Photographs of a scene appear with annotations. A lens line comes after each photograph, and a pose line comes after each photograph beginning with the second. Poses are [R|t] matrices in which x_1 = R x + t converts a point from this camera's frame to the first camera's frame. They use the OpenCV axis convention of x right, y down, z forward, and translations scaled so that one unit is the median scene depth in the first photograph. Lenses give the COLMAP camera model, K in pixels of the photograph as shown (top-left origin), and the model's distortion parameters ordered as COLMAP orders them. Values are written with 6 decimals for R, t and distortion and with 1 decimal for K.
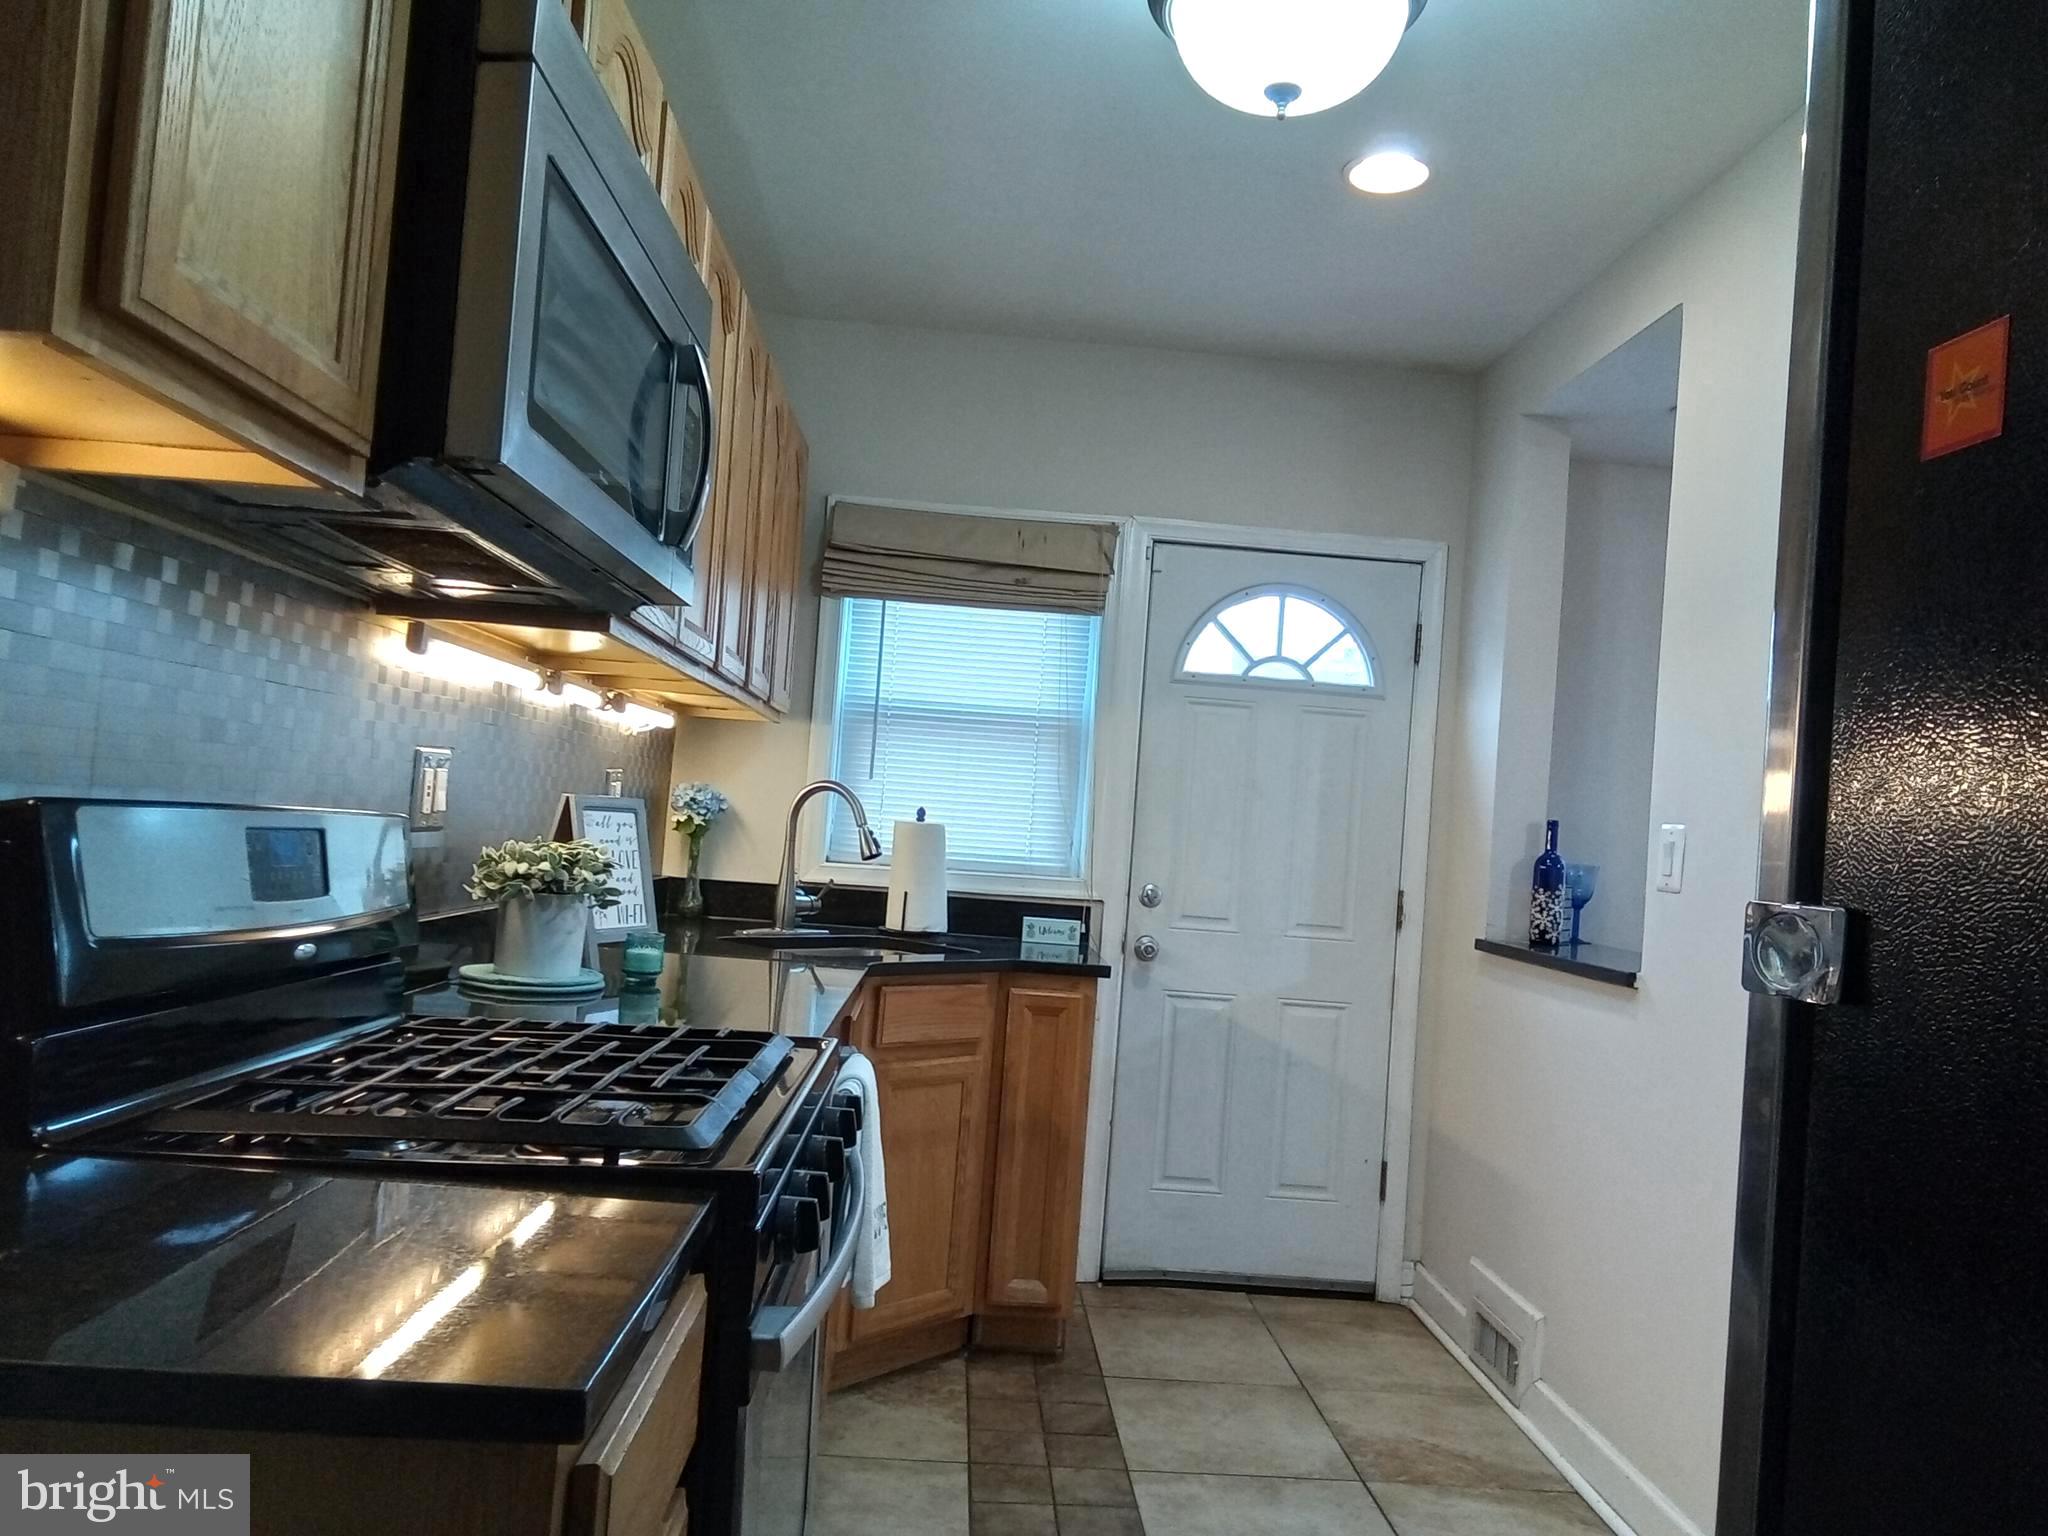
lens RADIAL K [[1411.9, 0, 1032.2], [0, 1411.9, 775.4], [0, 0, 1]] dist [0.073280, -0.088545]
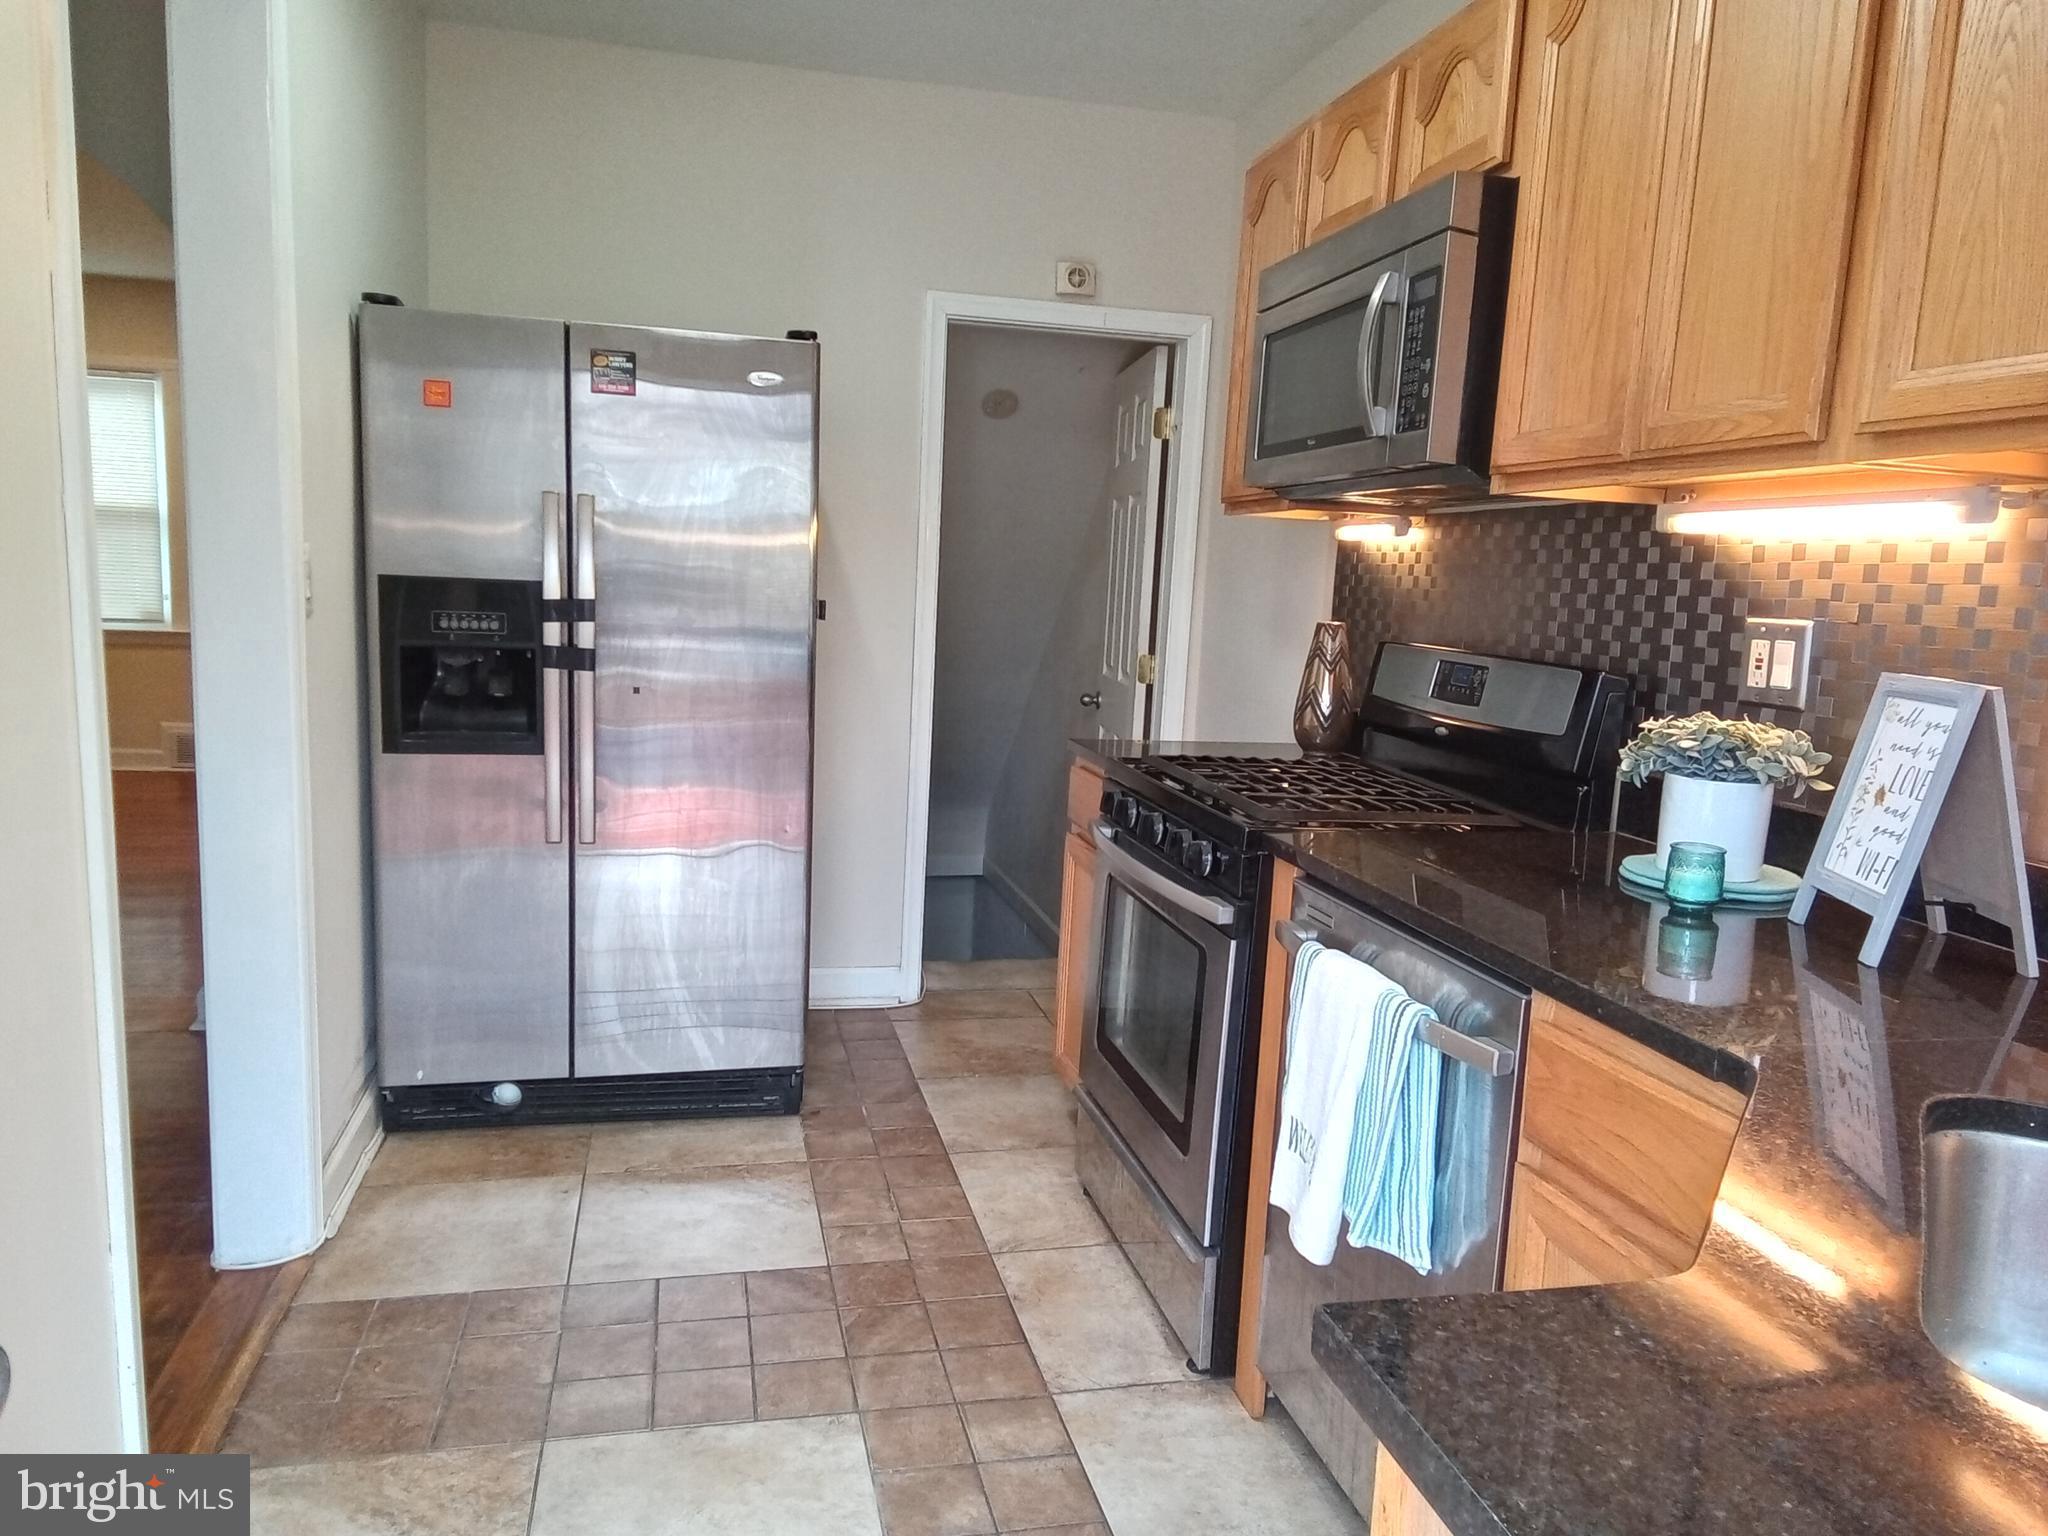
lens RADIAL K [[1411.9, 0, 1032.2], [0, 1411.9, 775.4], [0, 0, 1]] dist [0.073280, -0.088545]
pose [[-0.975392, -0.092235, -0.200259, 0.138775], [-0.111995, 0.989654, 0.089675, 0.031269], [0.189916, 0.109896, -0.975630, 1.084075]]
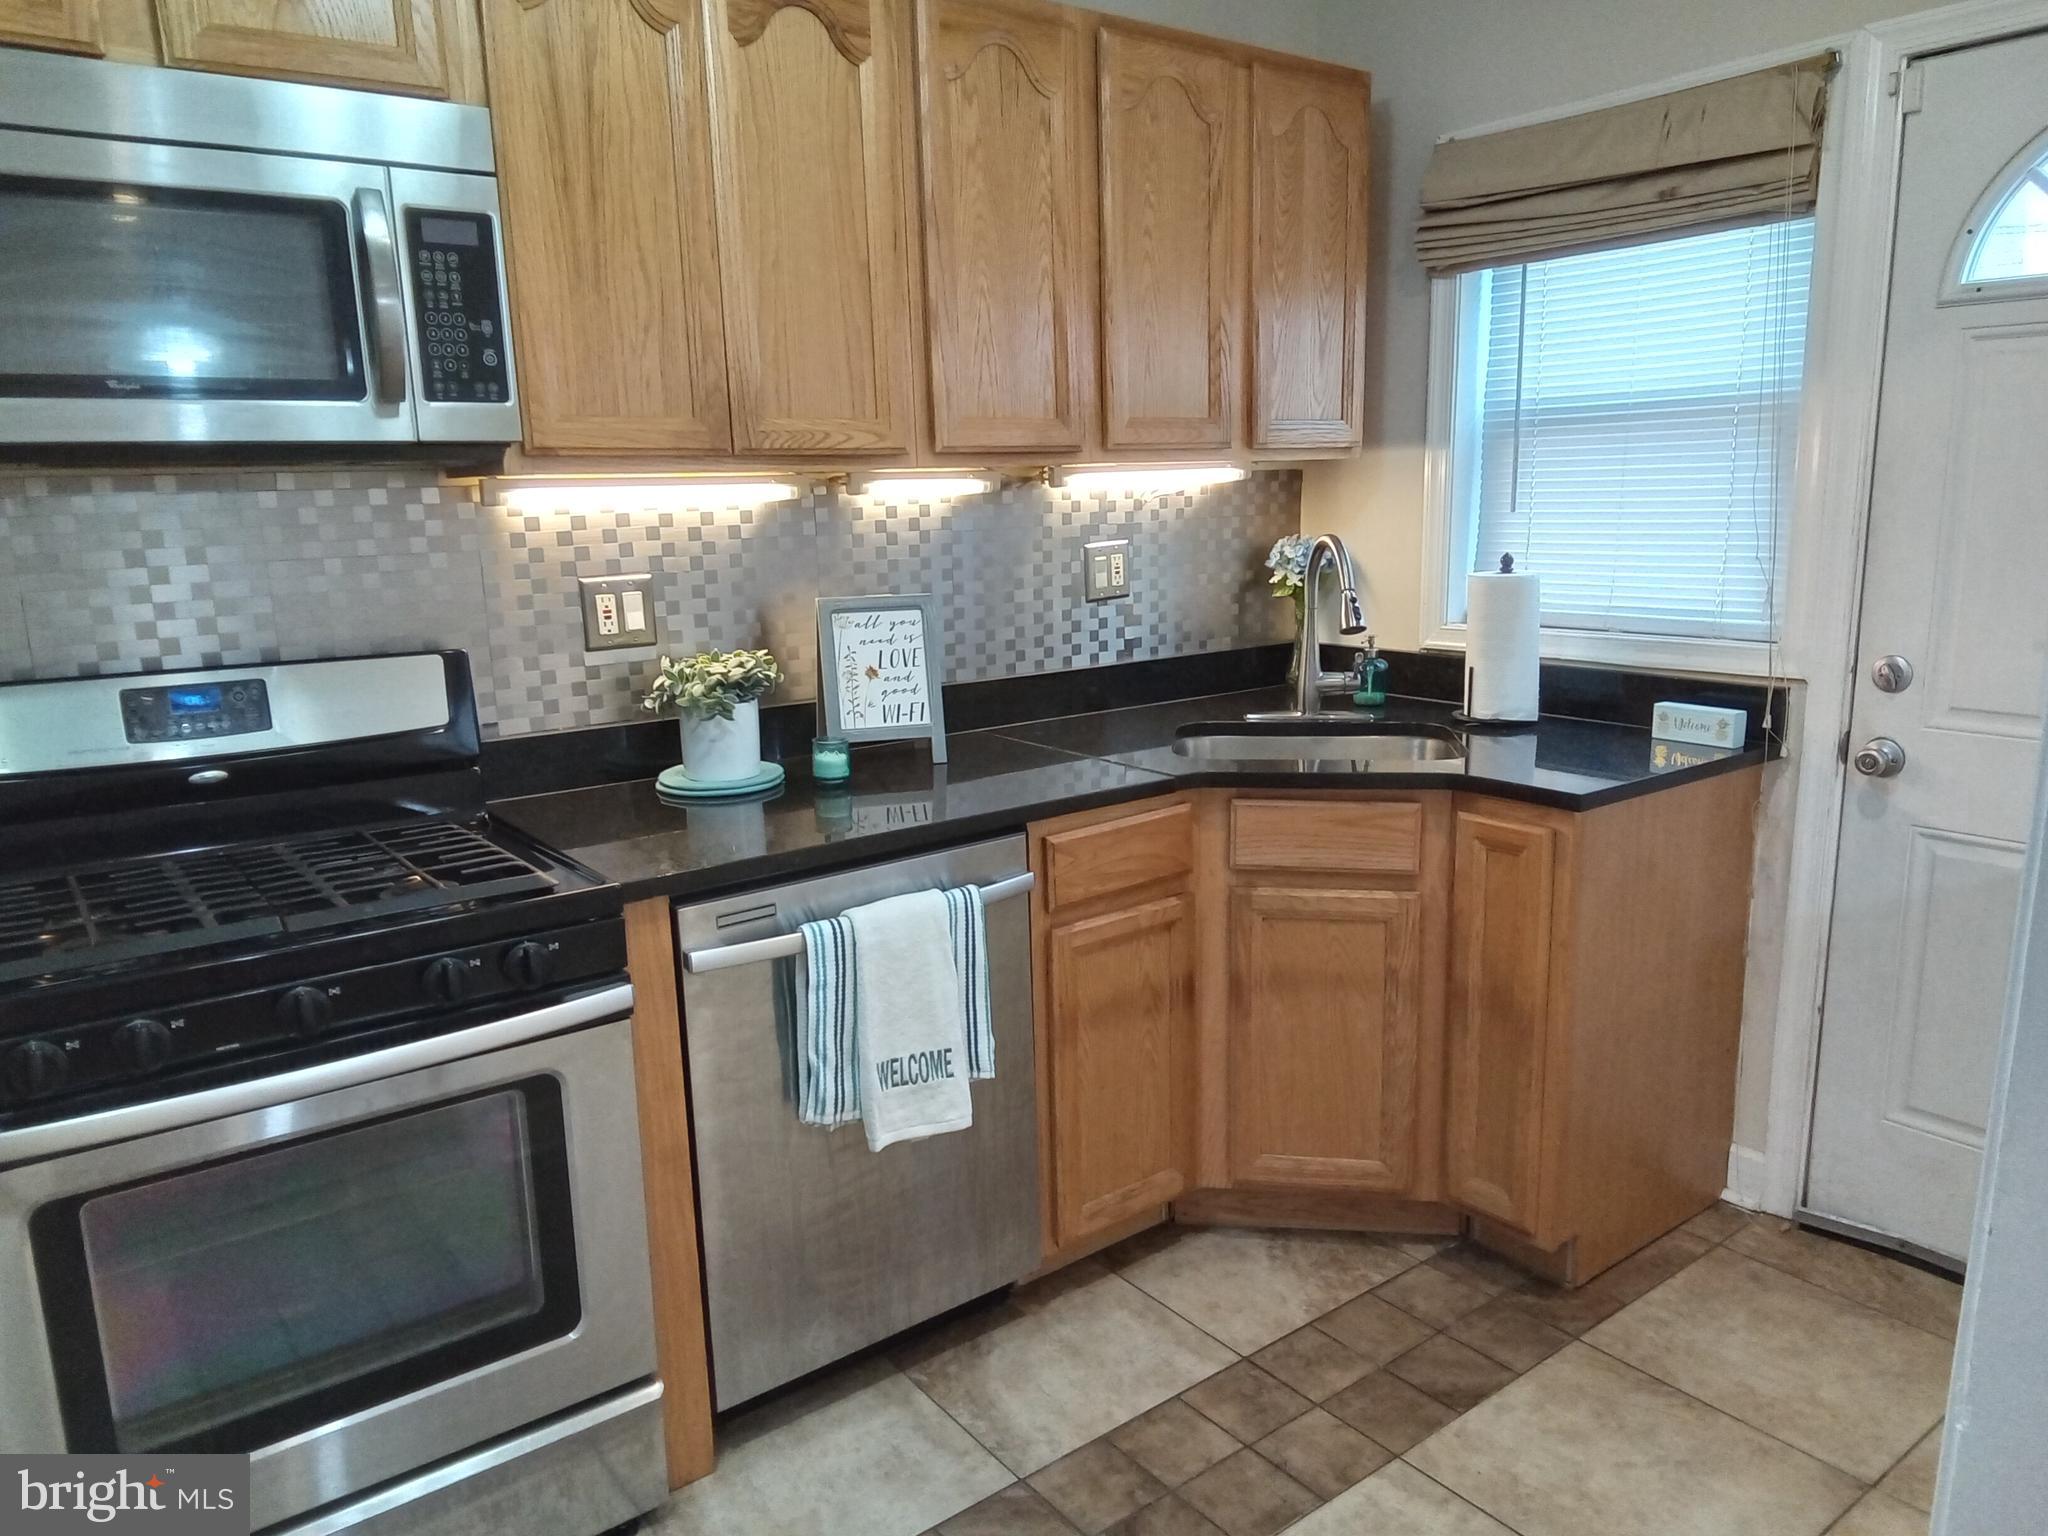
lens RADIAL K [[1411.9, 0, 1032.2], [0, 1411.9, 775.4], [0, 0, 1]] dist [0.073280, -0.088545]
pose [[0.560502, 0.082465, -0.824037, 0.422919], [0.096049, 0.981842, 0.163590, -0.009750], [0.822564, -0.170840, 0.542404, 0.373430]]
